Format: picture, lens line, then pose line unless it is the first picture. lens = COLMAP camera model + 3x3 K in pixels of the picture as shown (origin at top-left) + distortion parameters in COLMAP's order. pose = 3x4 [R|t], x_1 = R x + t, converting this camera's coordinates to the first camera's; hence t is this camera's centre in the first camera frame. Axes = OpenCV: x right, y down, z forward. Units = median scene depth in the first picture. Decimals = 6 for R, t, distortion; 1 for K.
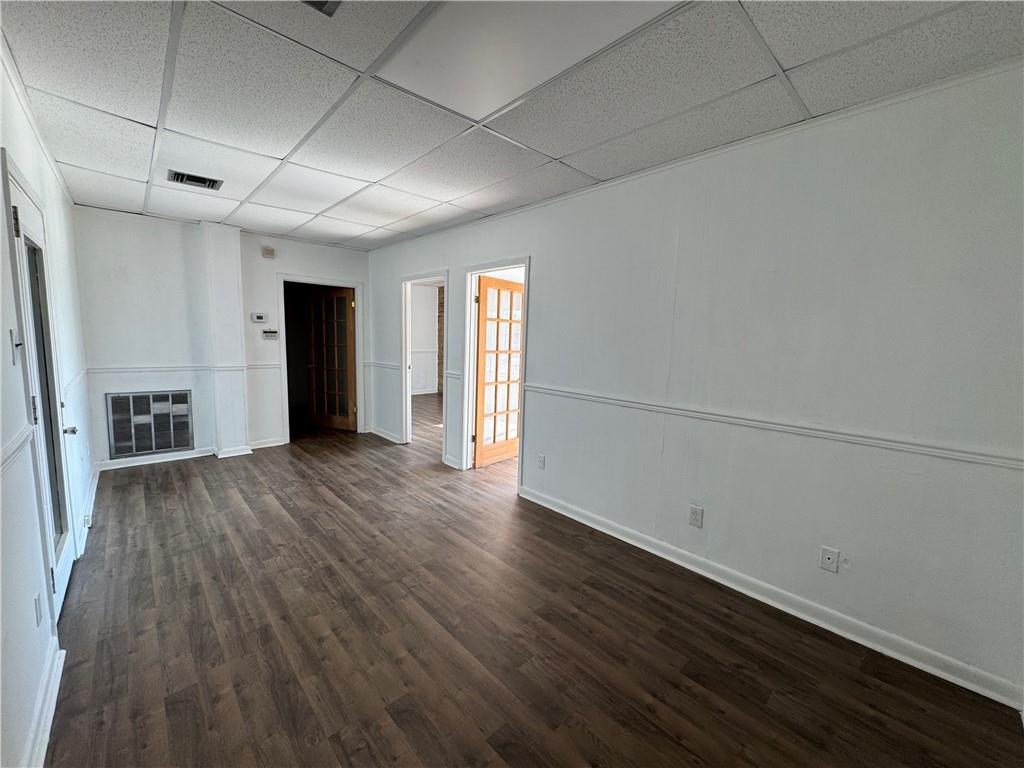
lens RADIAL K [[407.4, 0, 512.9], [0, 407.4, 385.3], [0, 0, 1]] dist [-0.002308, -0.000213]
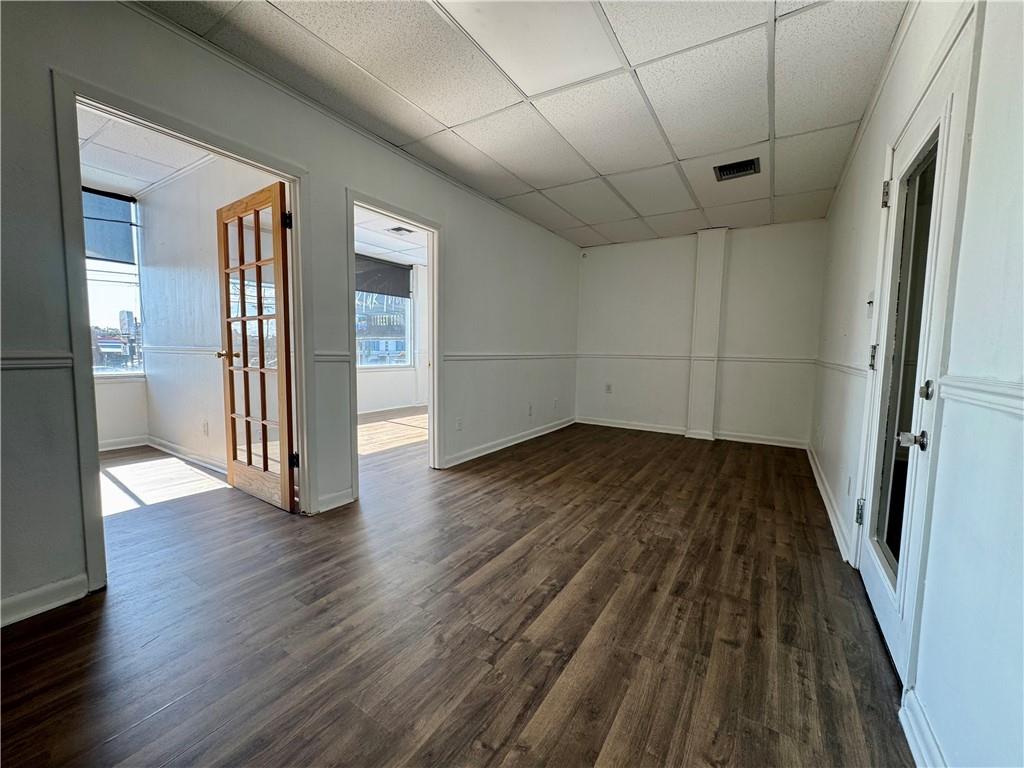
lens RADIAL K [[407.4, 0, 517.9], [0, 407.4, 387.3], [0, 0, 1]] dist [-0.002308, -0.000213]
pose [[-0.257849, -0.122250, 0.958420, -1.223779], [0.088818, 0.984764, 0.149506, -0.068045], [-0.962094, 0.123675, -0.243063, 1.356111]]
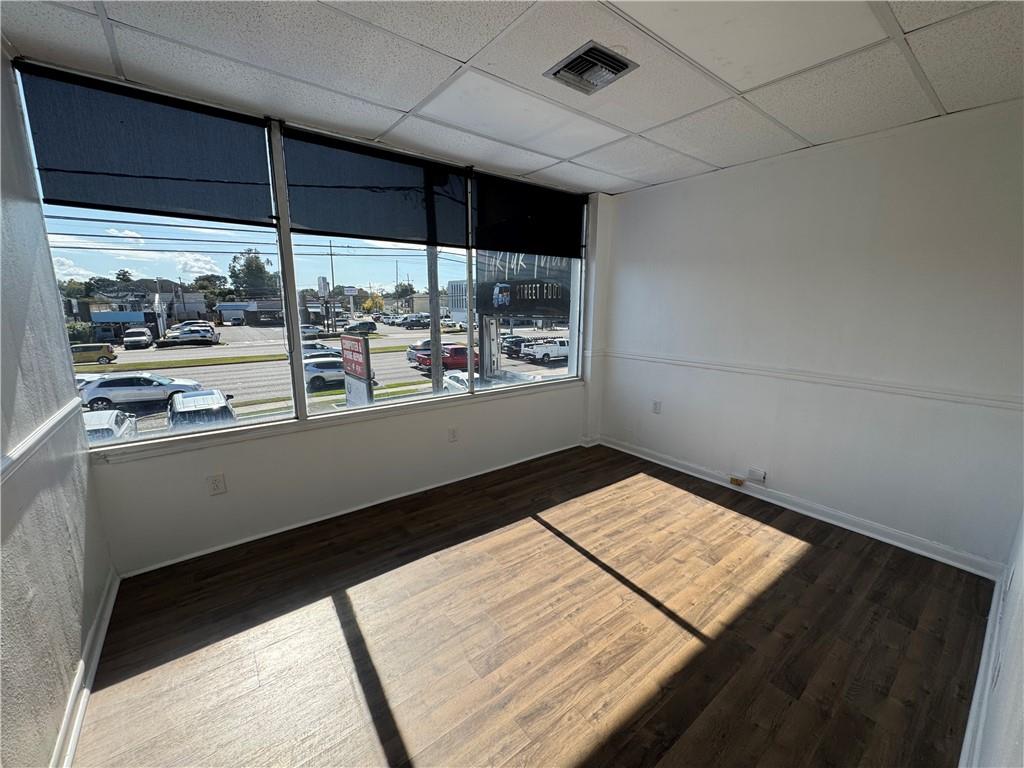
lens RADIAL K [[407.4, 0, 510.2], [0, 407.4, 382.7], [0, 0, 1]] dist [-0.002308, -0.000213]
pose [[0.099113, -0.220254, 0.970394, -0.013006], [0.113757, 0.971310, 0.208843, -0.201034], [-0.988553, 0.089690, 0.121325, 1.429452]]
